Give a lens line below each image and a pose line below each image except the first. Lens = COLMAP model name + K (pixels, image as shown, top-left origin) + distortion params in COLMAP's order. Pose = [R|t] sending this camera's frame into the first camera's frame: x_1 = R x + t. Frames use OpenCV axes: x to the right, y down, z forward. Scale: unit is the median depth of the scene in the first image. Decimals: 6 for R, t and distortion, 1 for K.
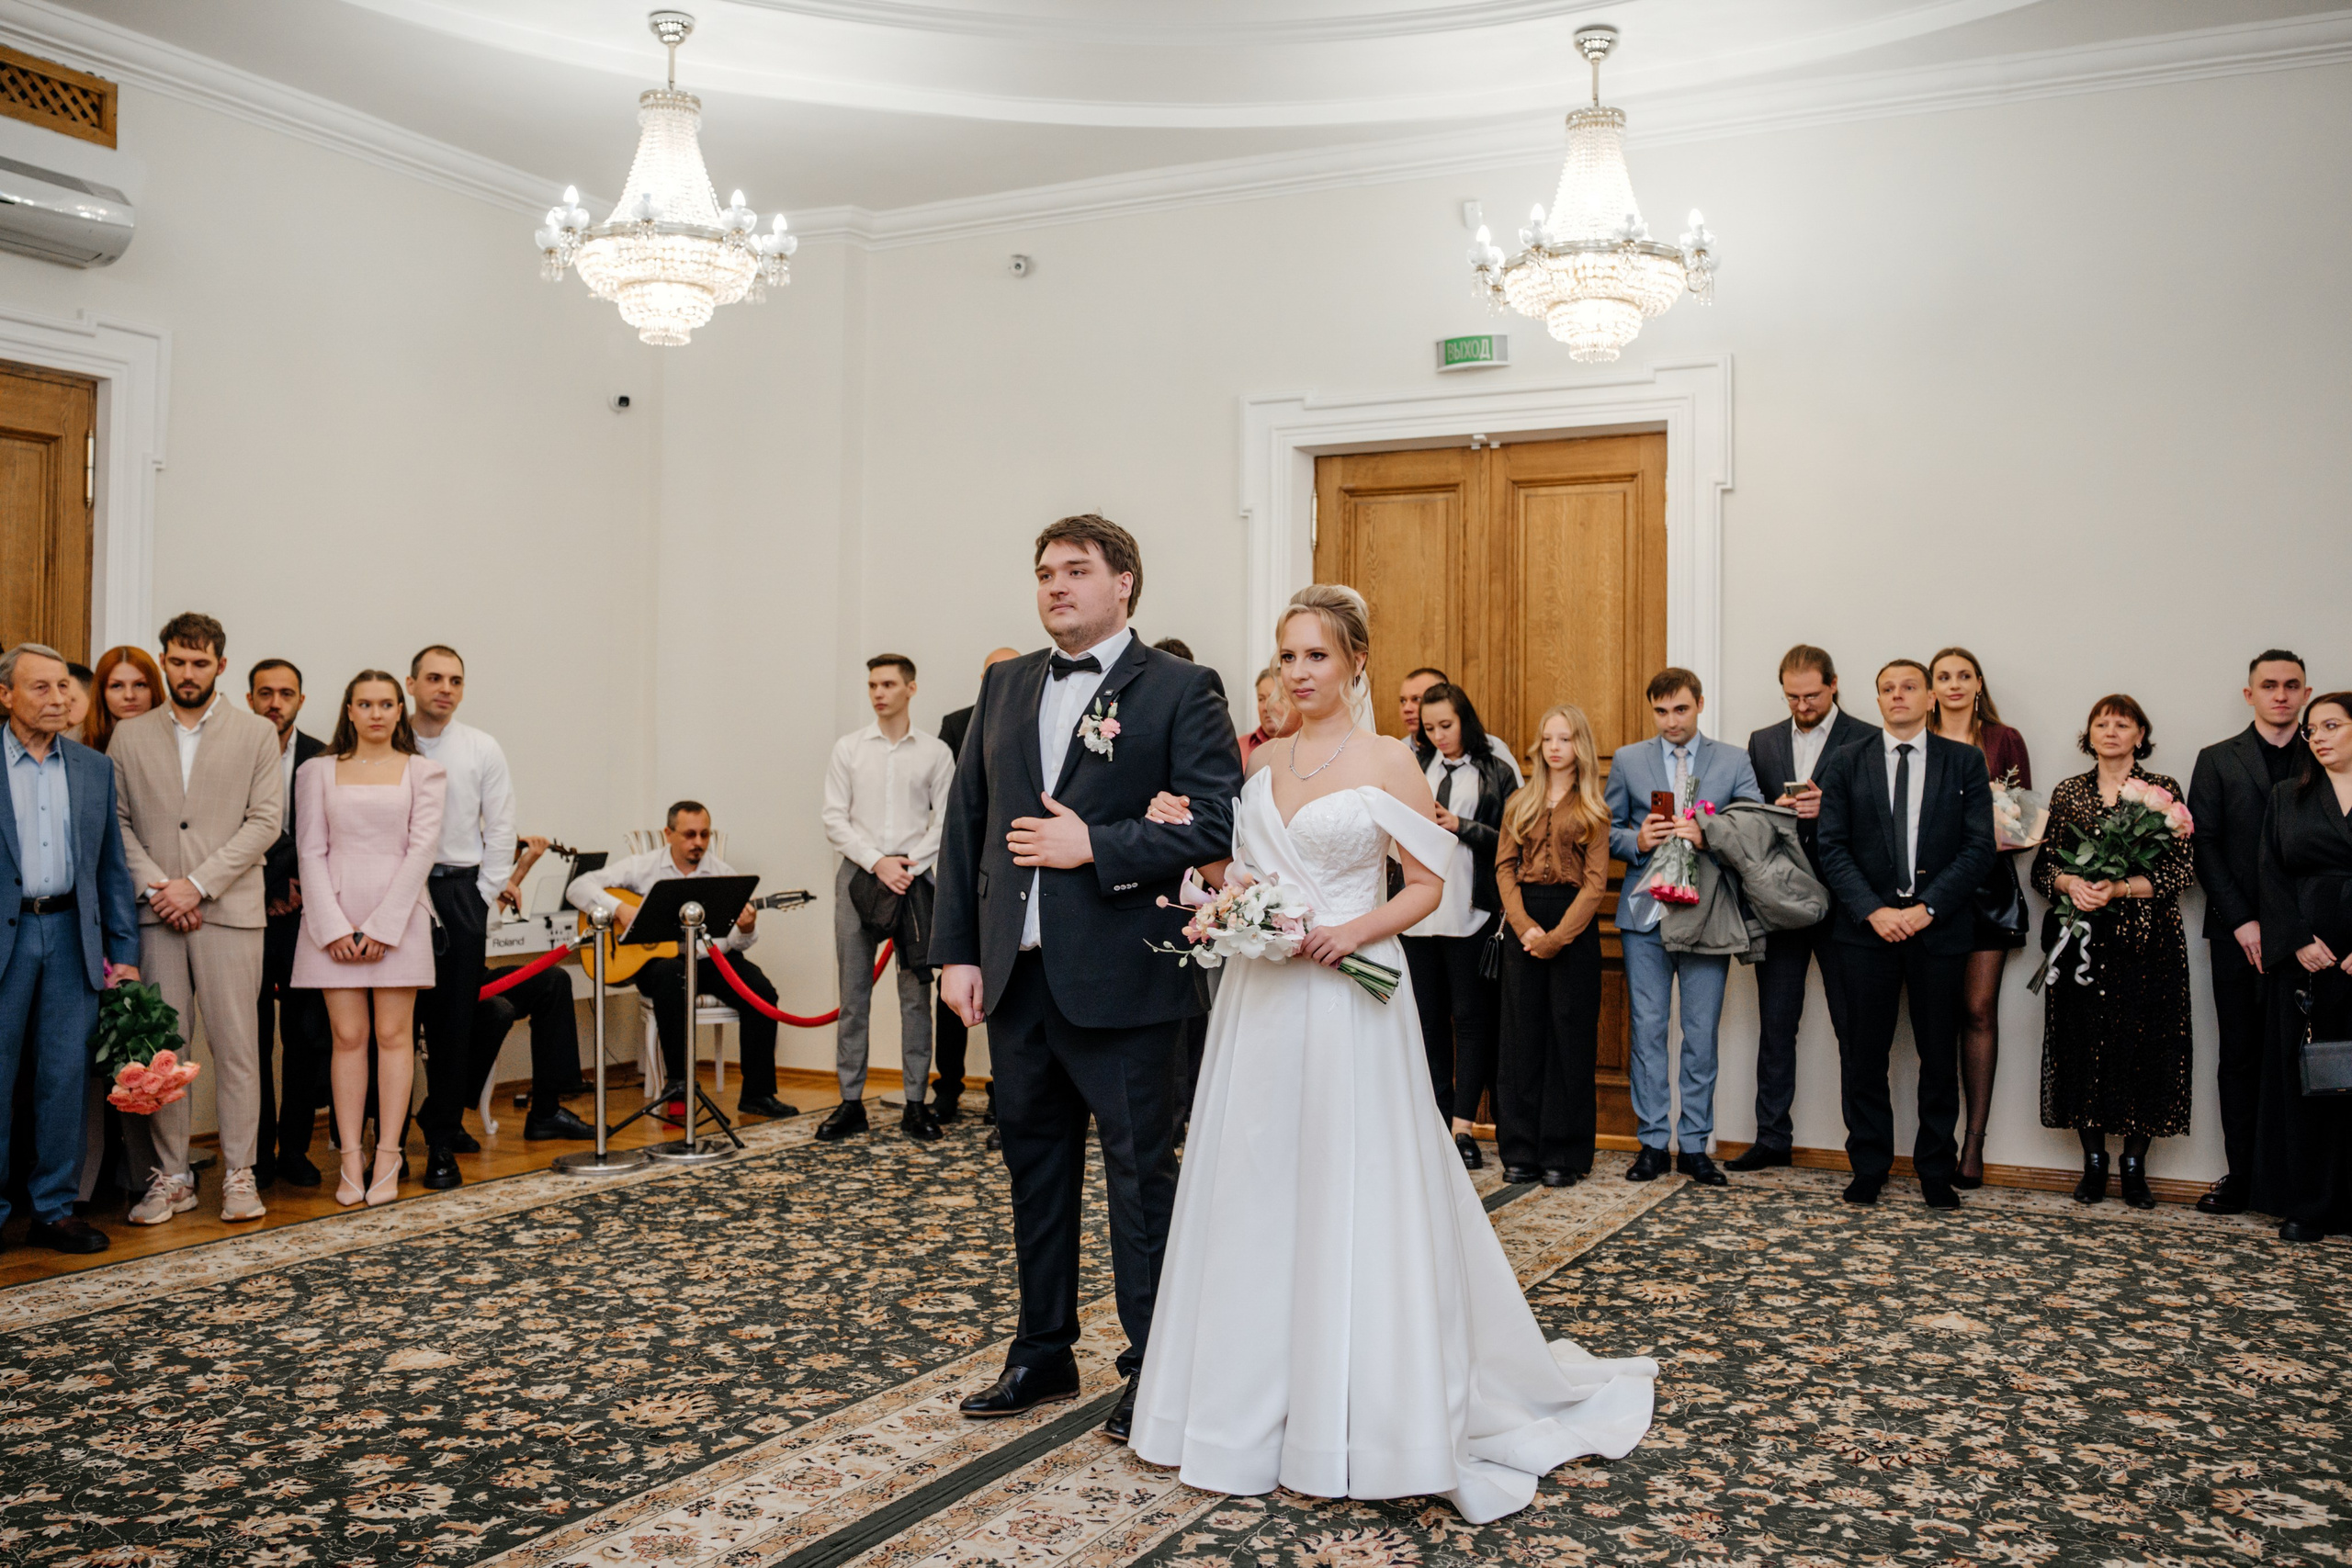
lens RADIAL K [[1978.0, 0, 1176.0], [0, 1978.0, 784.0], [0, 0, 1]] dist [-0.048829, -0.003600]
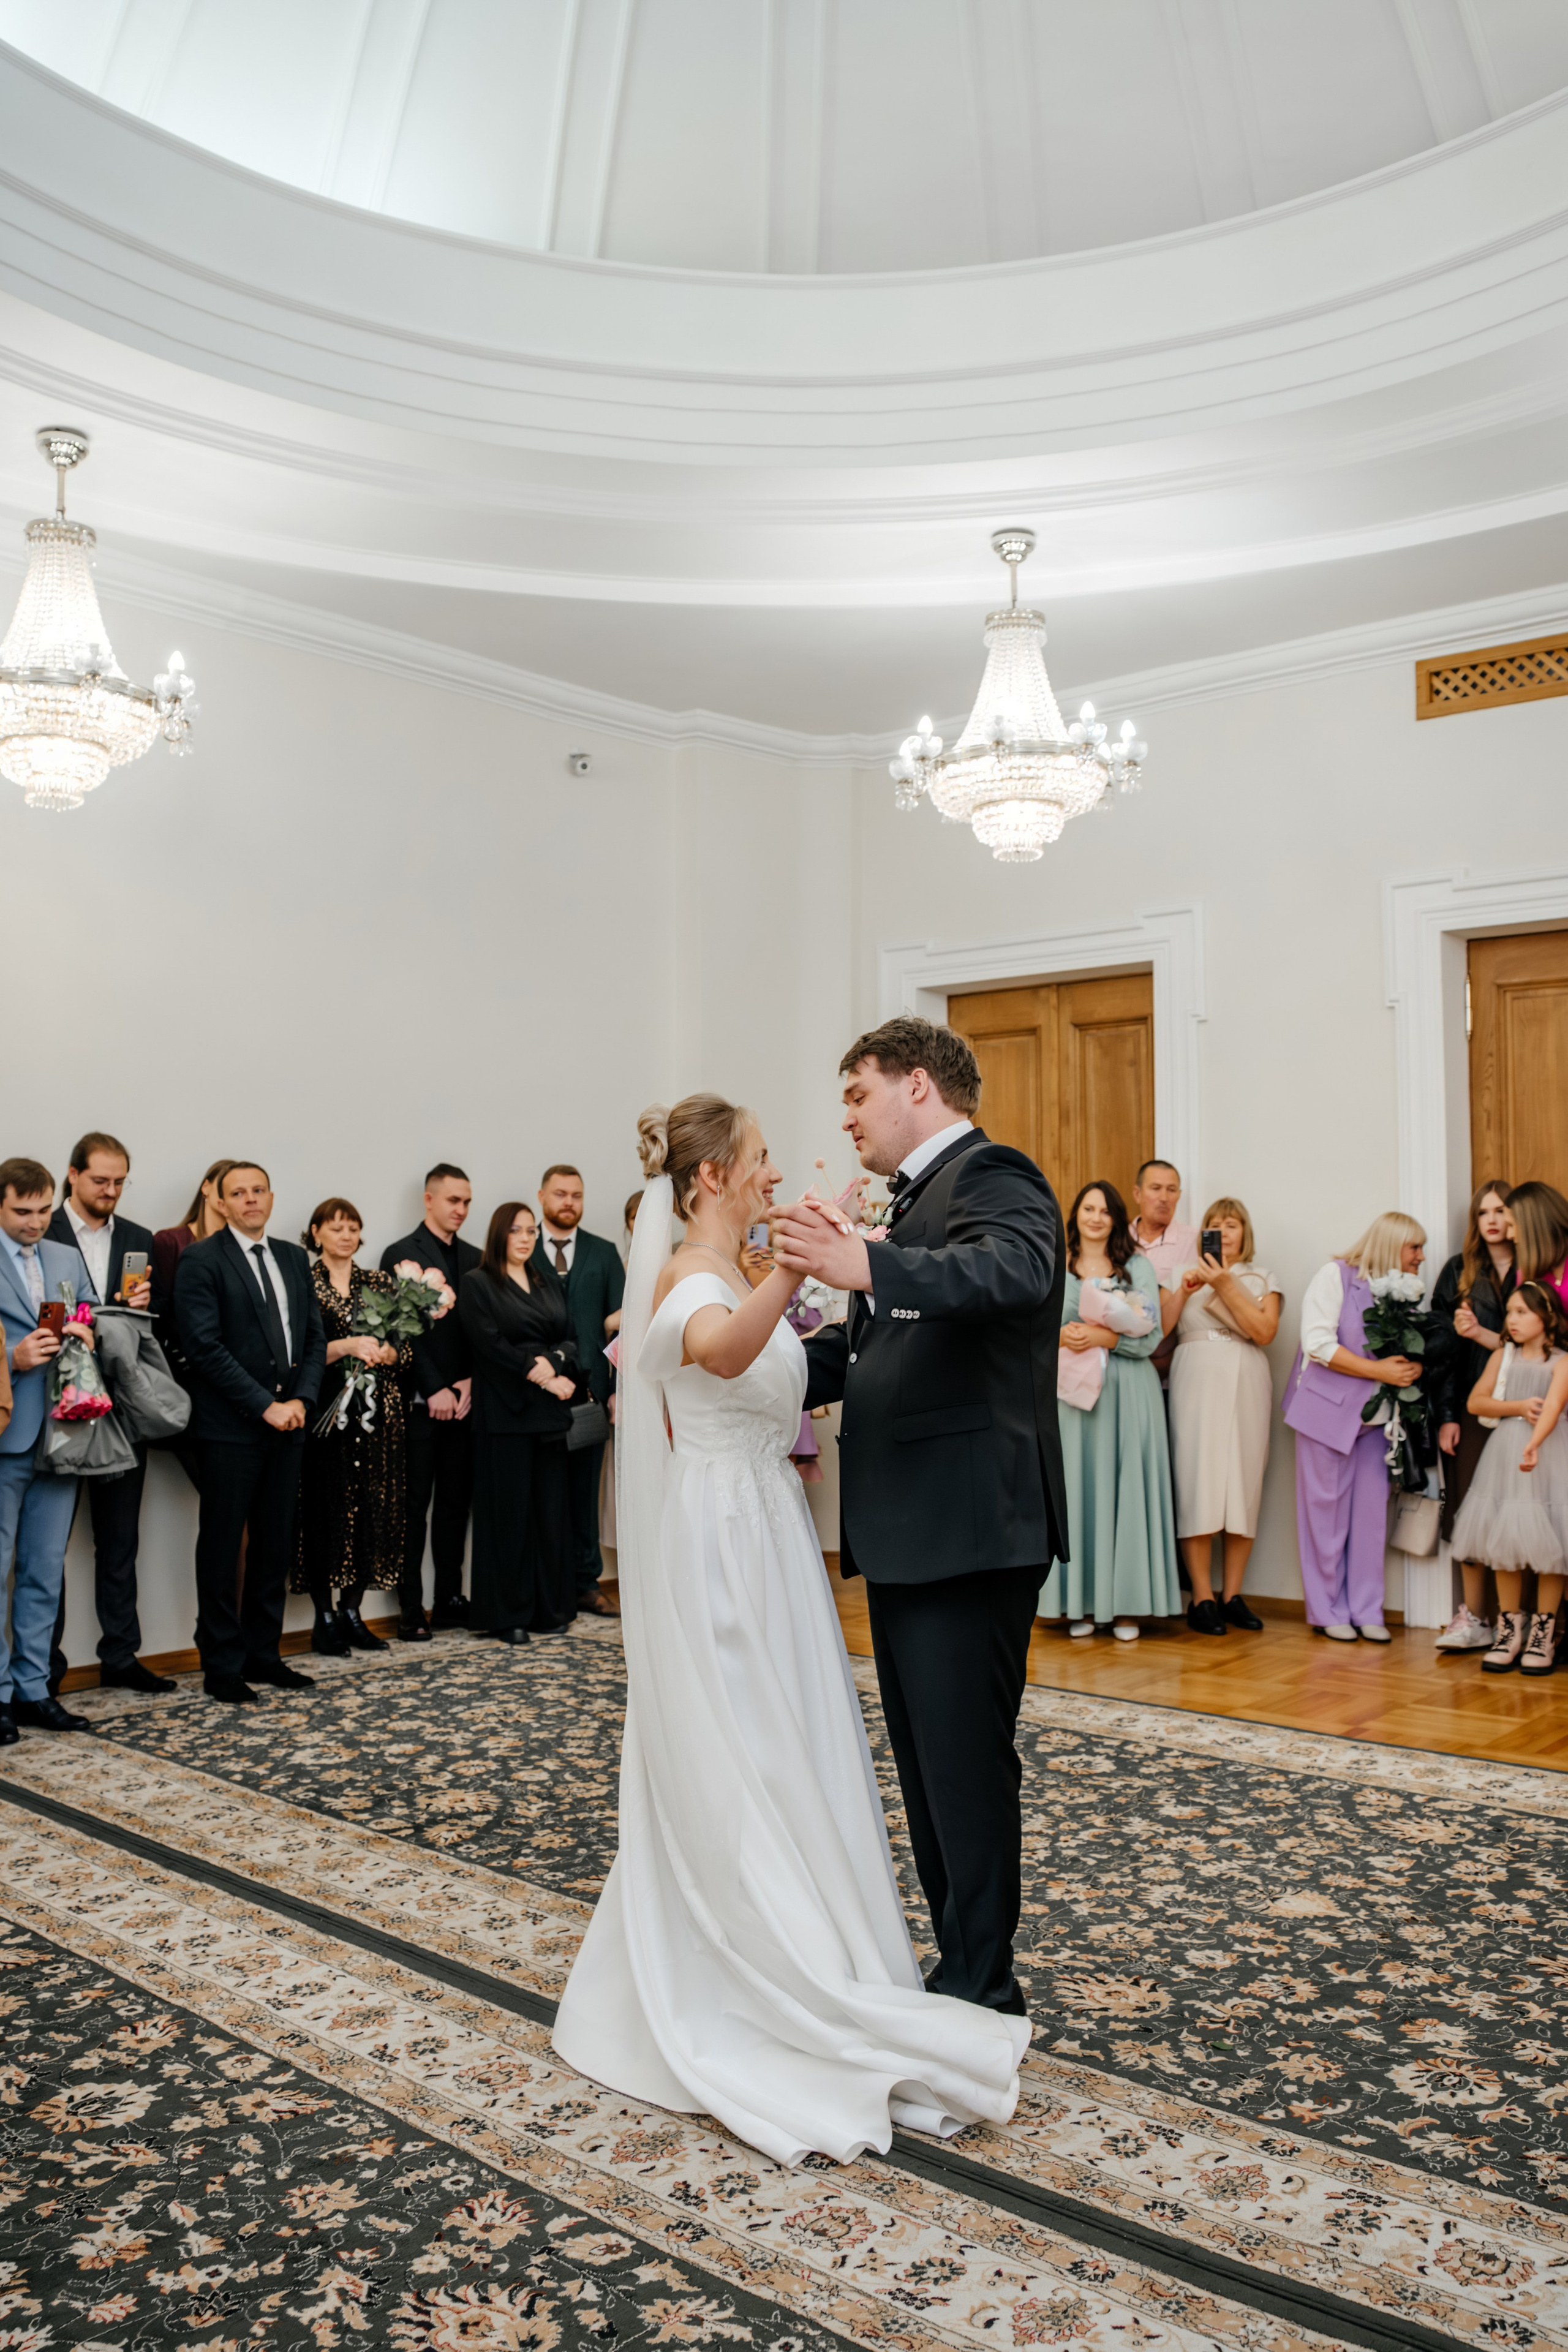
lens RADIAL K [[1933.5, 0, 782.8], [0, 1933.5, 1224.8], [0, 0, 1]] dist [-0.000206, -0.003042]
pose [[0.227036, 0.004863, 0.973874, -0.633030], [-0.010582, 0.999941, -0.002526, -0.034635], [-0.973829, -0.009733, 0.227074, 0.554451]]
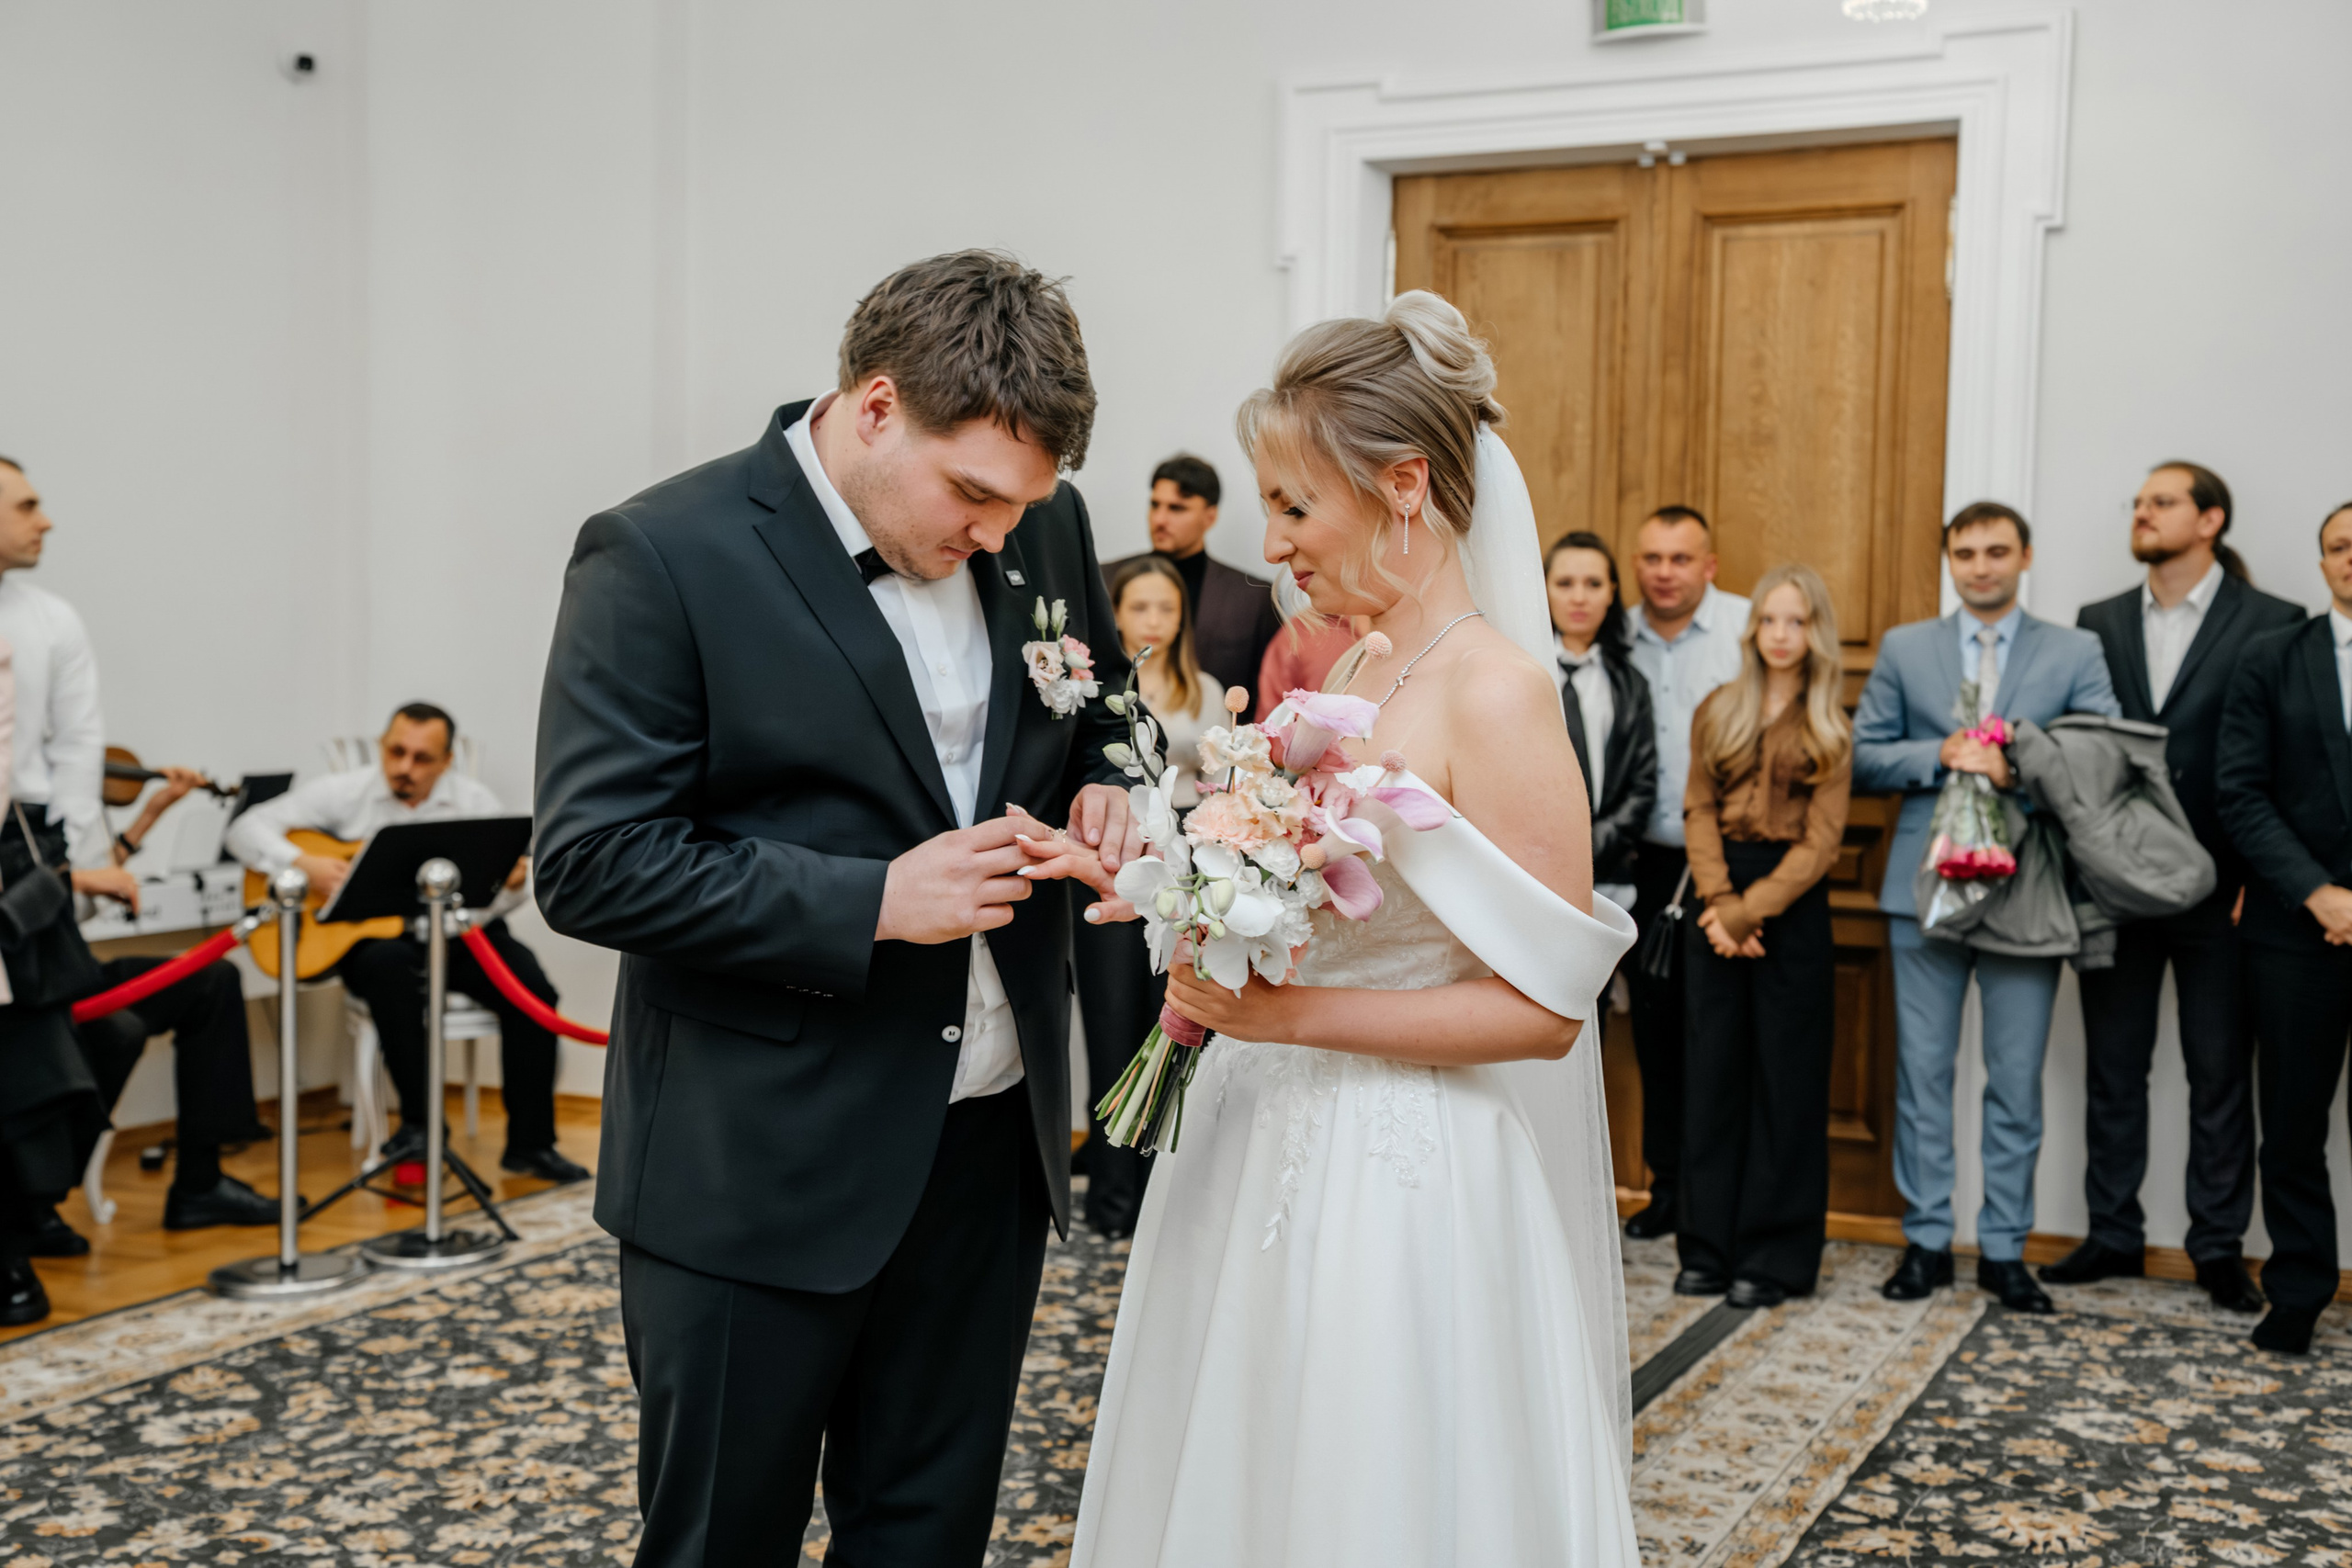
lens RADIAL K [[2535.8, 0, 1116.7], [0, 2535.8, 746.8], [0, 0, 1]] dist [0.088662, 0.037647]
pose [[0.999173, 0.008514, 0.039767, -0.065260], [-0.010253, 0.998990, 0.043739, -0.015652], [-0.039355, -0.044111, 0.998251, 0.185486]]
